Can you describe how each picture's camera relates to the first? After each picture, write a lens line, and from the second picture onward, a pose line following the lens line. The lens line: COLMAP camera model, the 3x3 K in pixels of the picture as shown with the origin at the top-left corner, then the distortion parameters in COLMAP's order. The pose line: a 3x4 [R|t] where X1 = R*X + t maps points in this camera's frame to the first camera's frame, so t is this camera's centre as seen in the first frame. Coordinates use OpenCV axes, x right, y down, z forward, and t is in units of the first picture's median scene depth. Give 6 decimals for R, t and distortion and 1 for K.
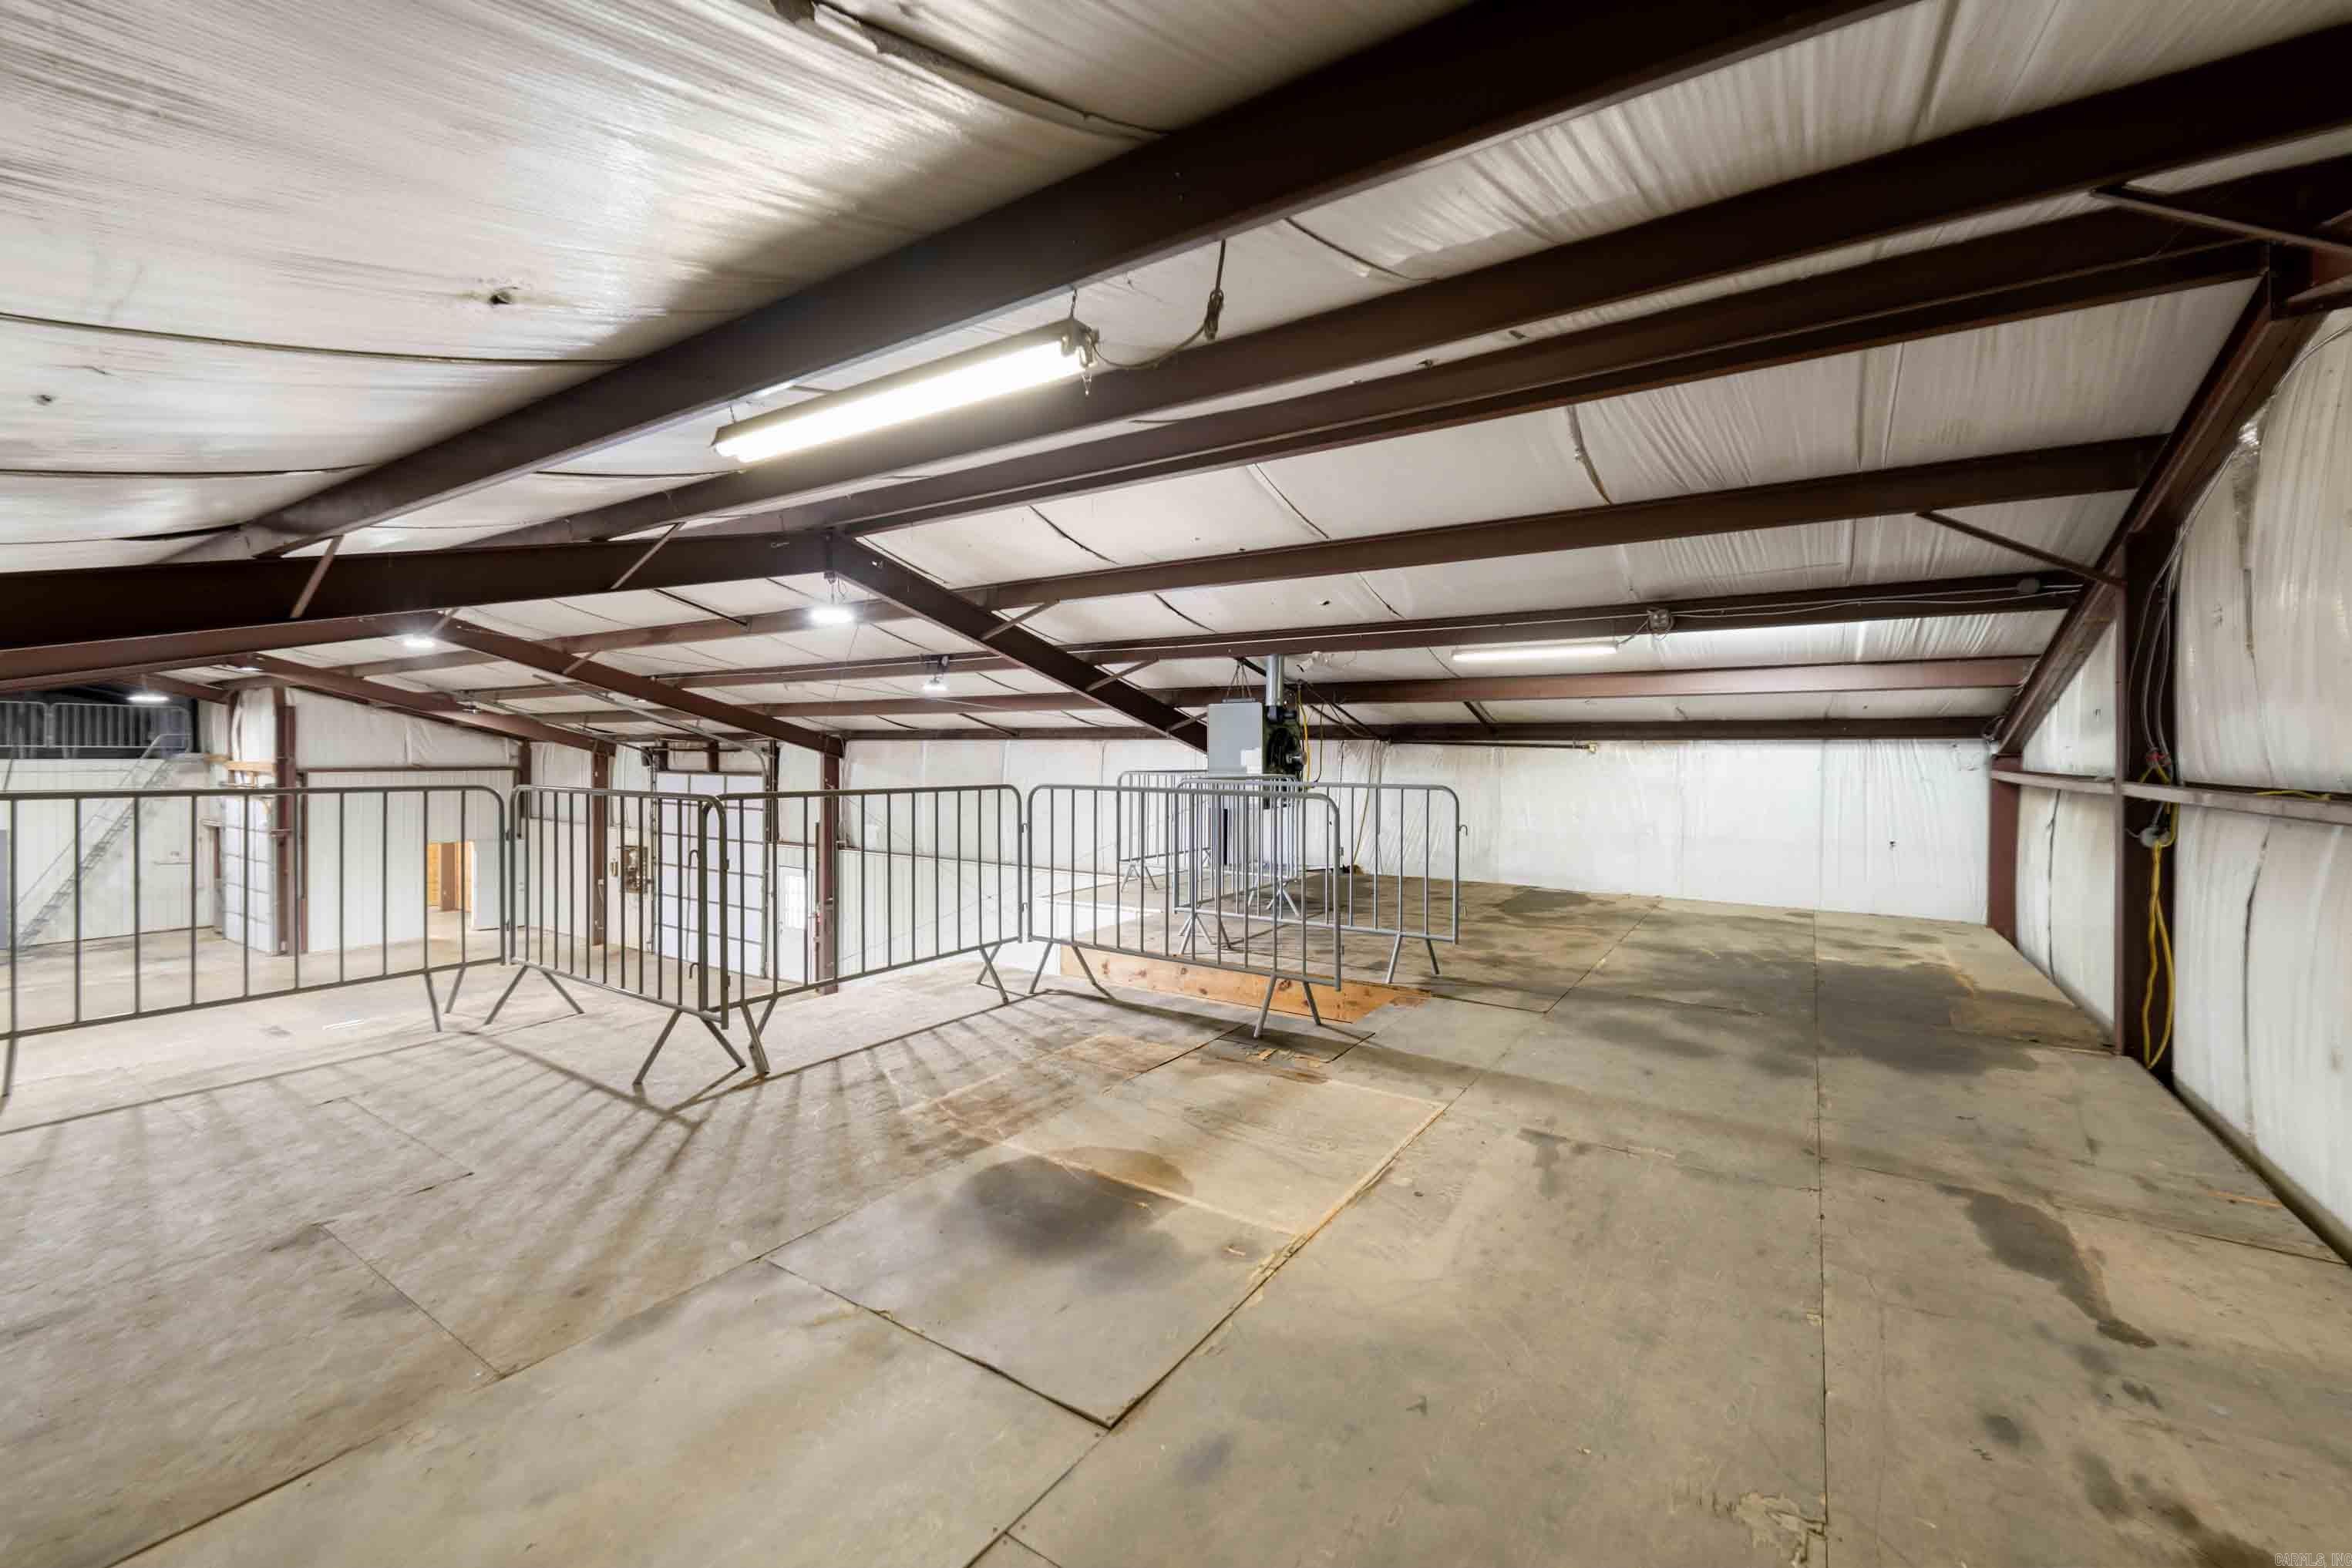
lens RADIAL K [[973.8, 0, 1173.2], [0, 973.8, 754.4], [0, 0, 1]] dist [-0.000033, 0.000165]
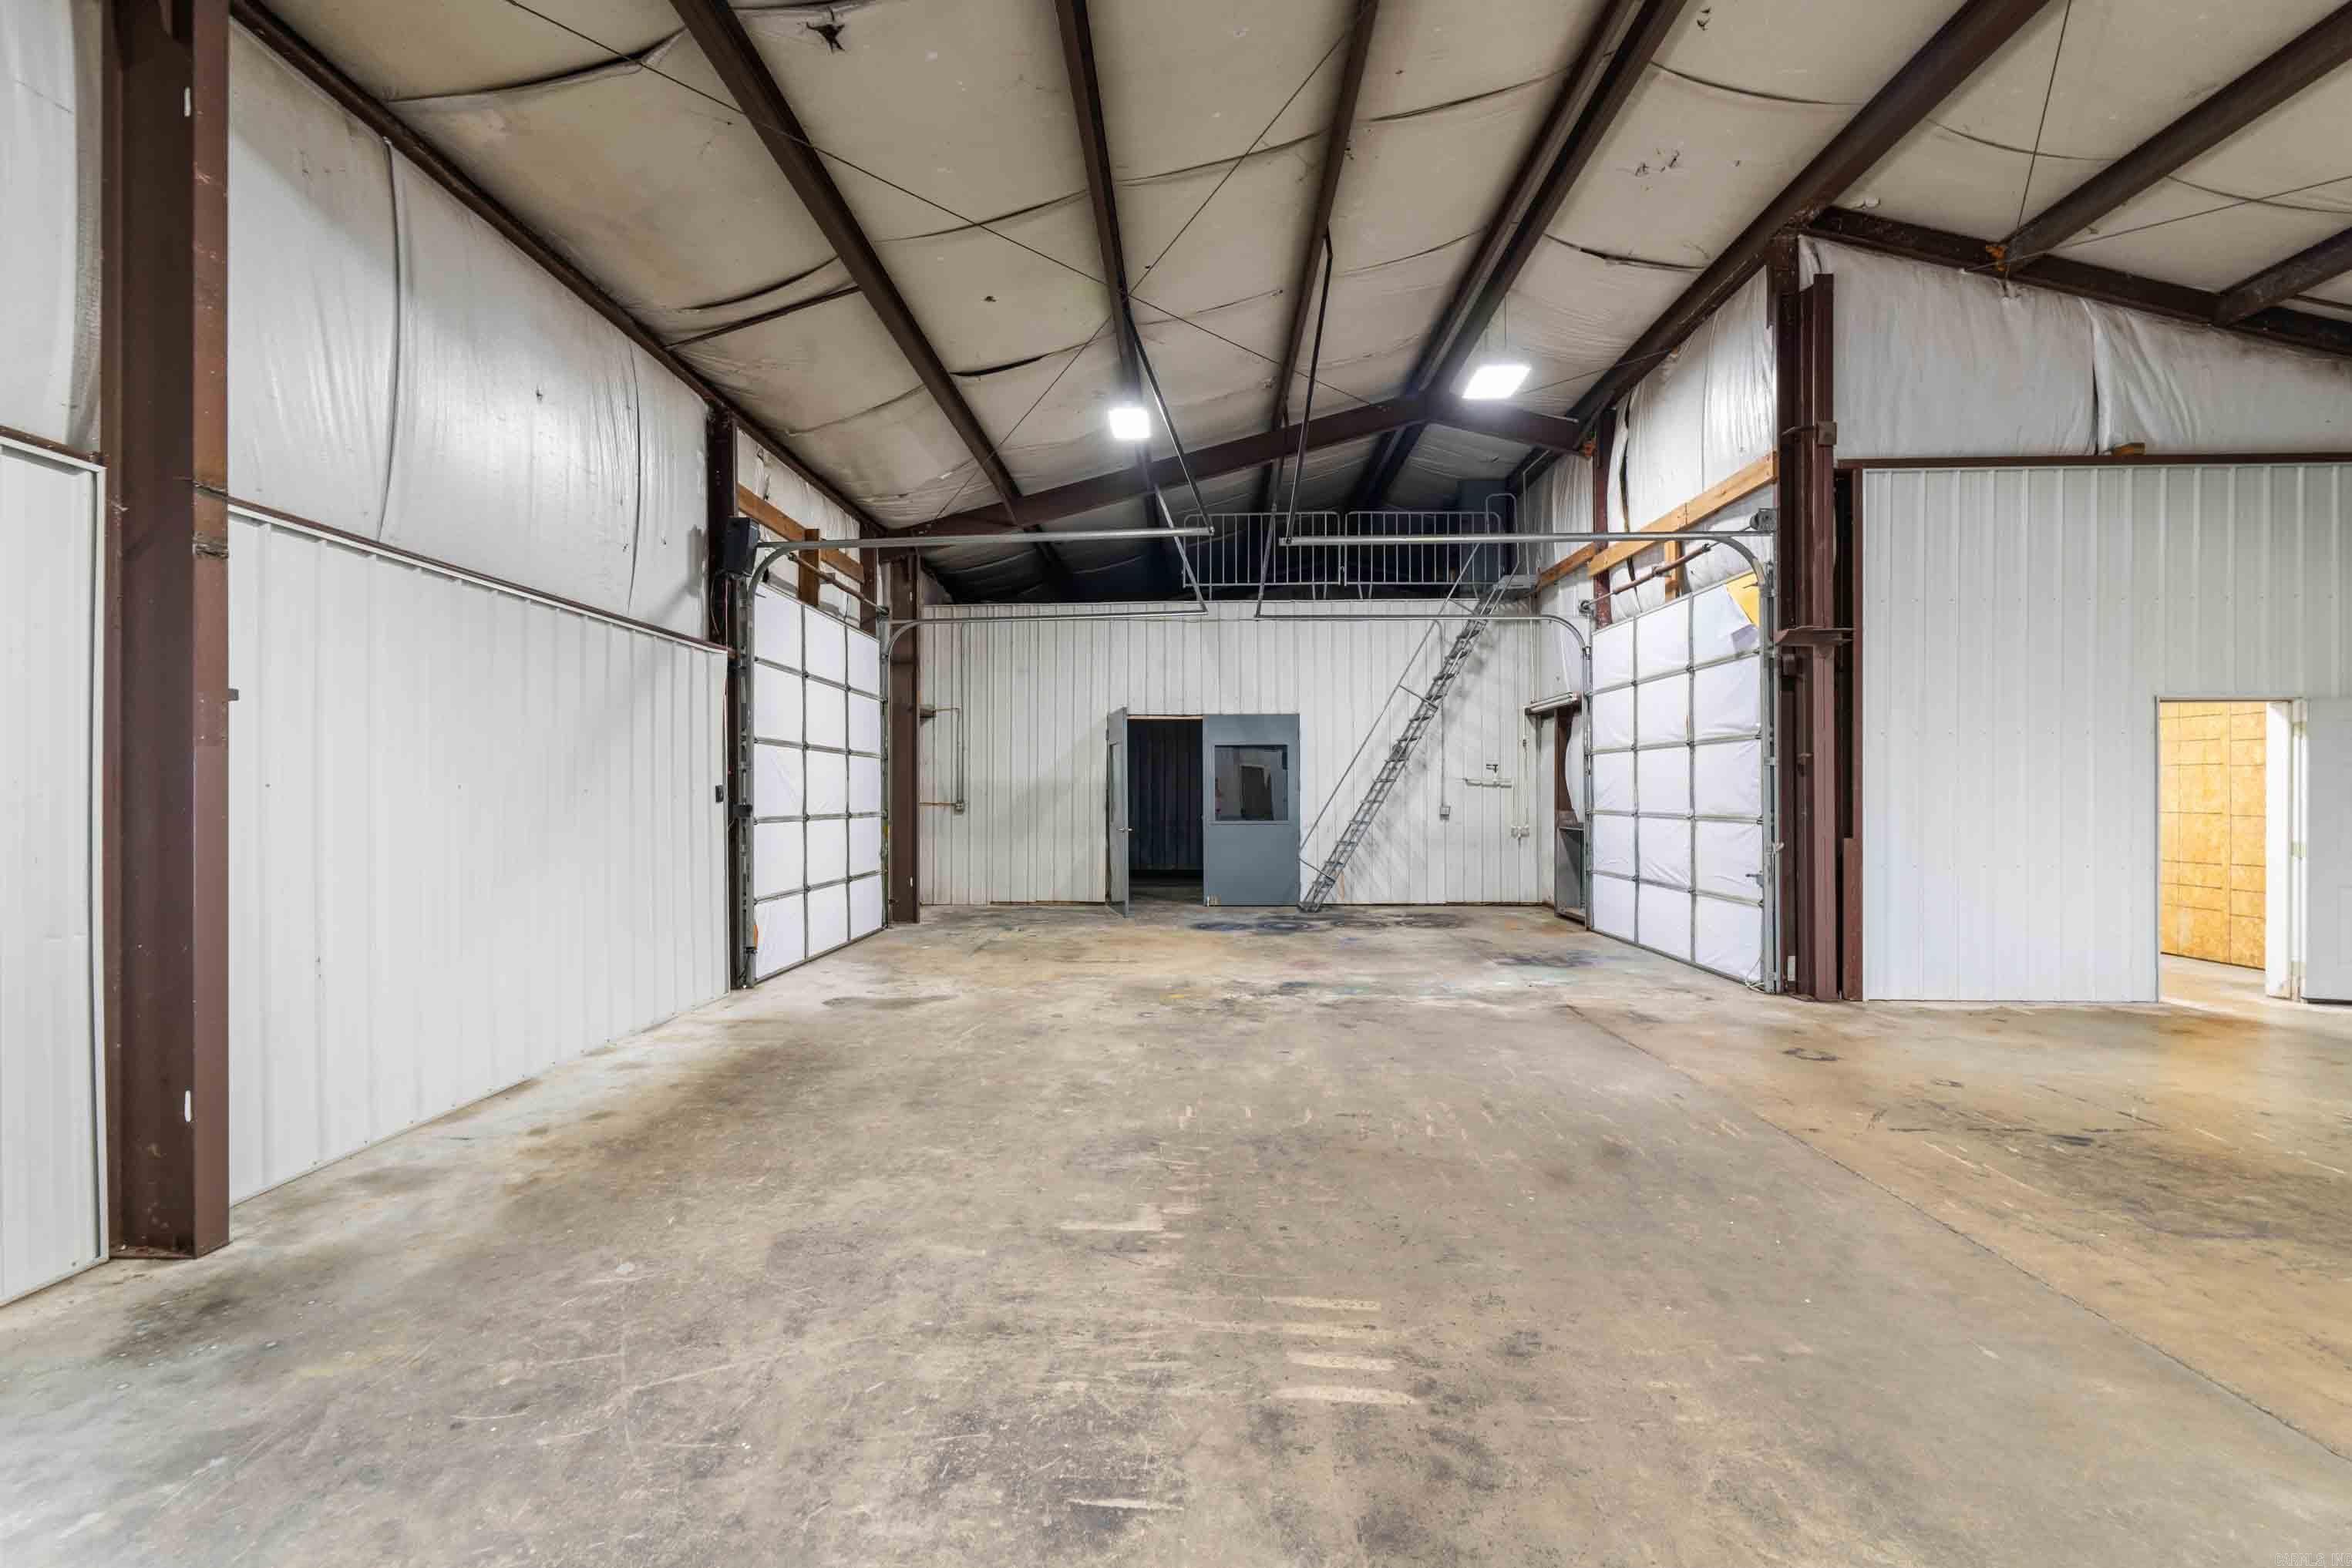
lens RADIAL K [[973.8, 0, 1173.2], [0, 973.8, 754.4], [0, 0, 1]] dist [-0.000033, 0.000165]
pose [[0.531183, -0.030767, -0.846698, -0.730034], [-0.002957, 0.999267, -0.038166, 0.131188], [0.847252, 0.022777, 0.530703, 0.616201]]
